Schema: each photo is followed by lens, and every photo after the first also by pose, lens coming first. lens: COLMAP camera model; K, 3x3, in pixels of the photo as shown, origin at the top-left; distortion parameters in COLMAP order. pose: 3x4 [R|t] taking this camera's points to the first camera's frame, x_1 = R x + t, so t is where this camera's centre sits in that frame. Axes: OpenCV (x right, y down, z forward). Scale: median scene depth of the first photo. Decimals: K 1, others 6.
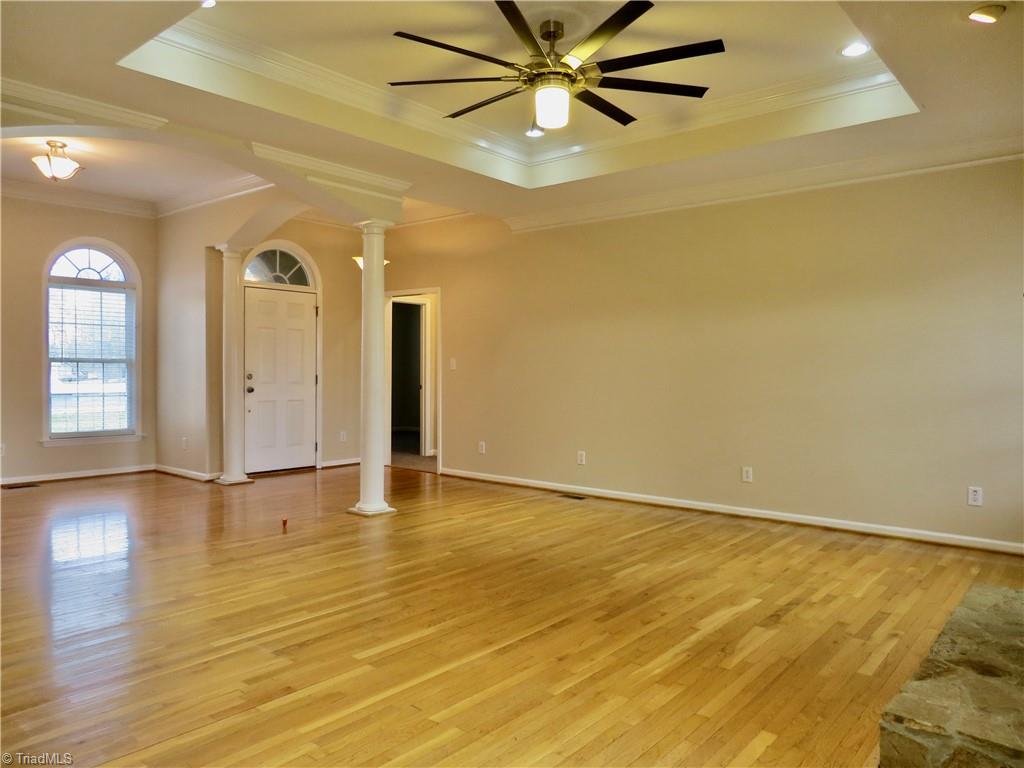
lens RADIAL K [[725.7, 0, 513.1], [0, 725.7, 389.0], [0, 0, 1]] dist [-0.023641, 0.003719]
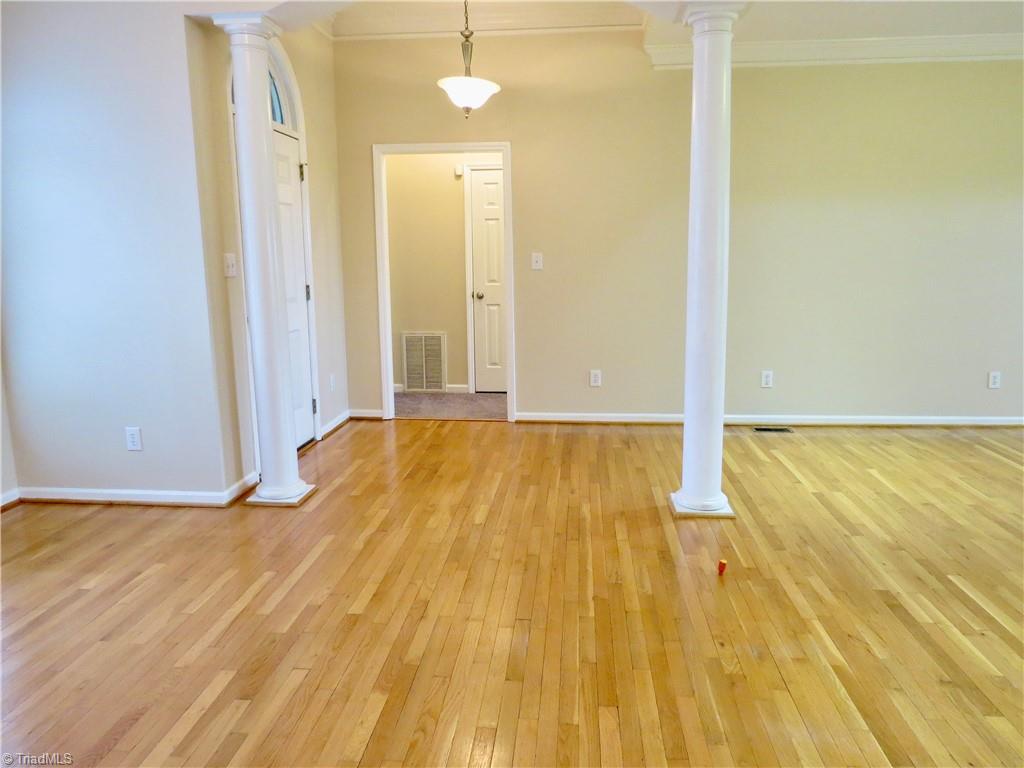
lens RADIAL K [[733.3, 0, 507.7], [0, 733.3, 382.8], [0, 0, 1]] dist [-0.020917, 0.000925]
pose [[0.824984, -0.115899, 0.553145, -0.677364], [0.032489, 0.986854, 0.158318, -0.042031], [-0.564222, -0.112639, 0.817904, 0.599184]]
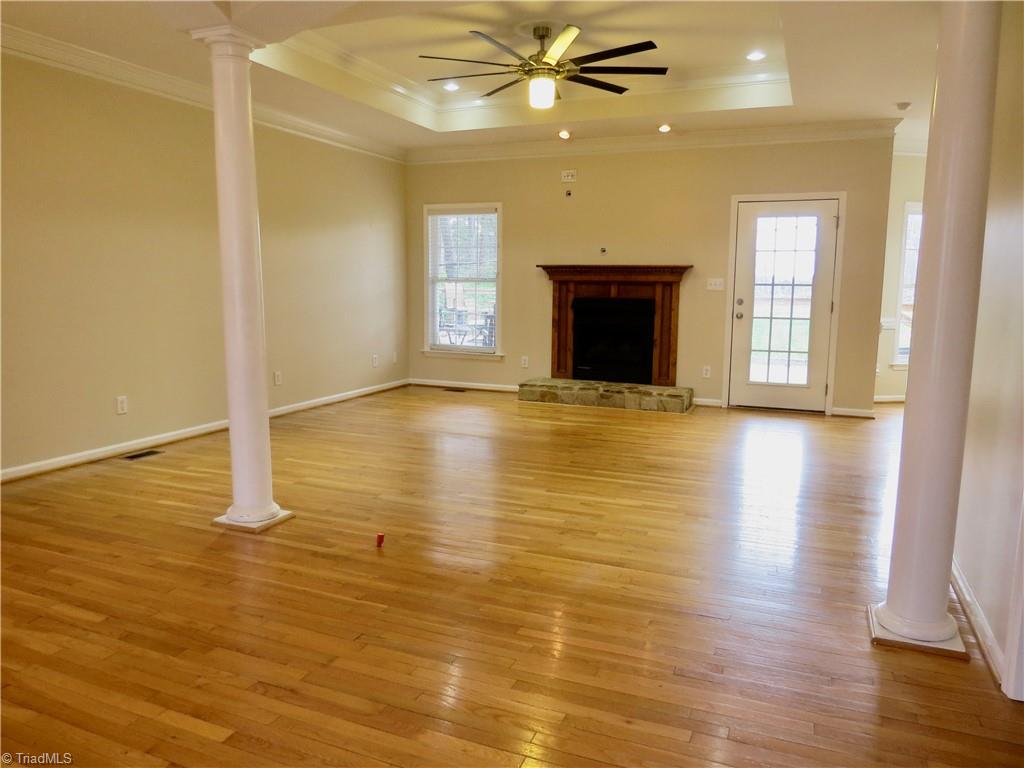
lens RADIAL K [[733.3, 0, 507.7], [0, 733.3, 382.8], [0, 0, 1]] dist [-0.020917, 0.000925]
pose [[-0.293655, -0.143309, 0.945108, -0.860782], [0.009937, 0.988187, 0.152929, -0.045434], [-0.955860, 0.054300, -0.288762, 0.981661]]
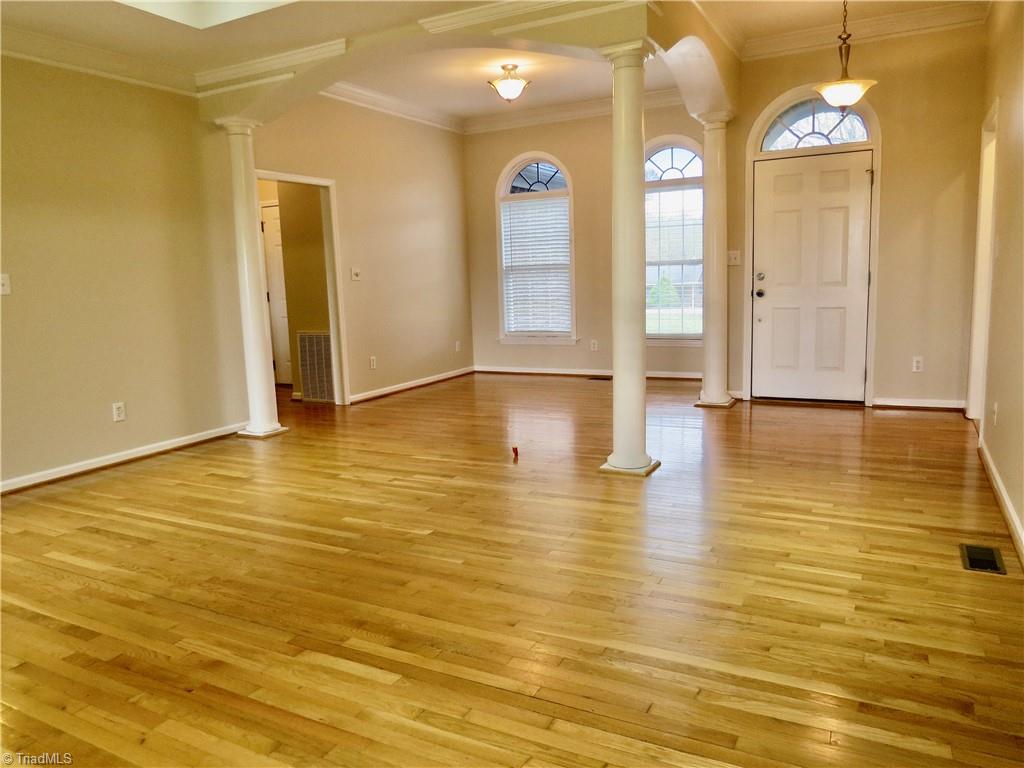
lens RADIAL K [[725.7, 0, 513.1], [0, 725.7, 389.0], [0, 0, 1]] dist [-0.023641, 0.003719]
pose [[0.203494, 0.135467, -0.969659, 0.486068], [0.010245, 0.990033, 0.140463, -0.012487], [0.979023, -0.038517, 0.200078, 0.752950]]
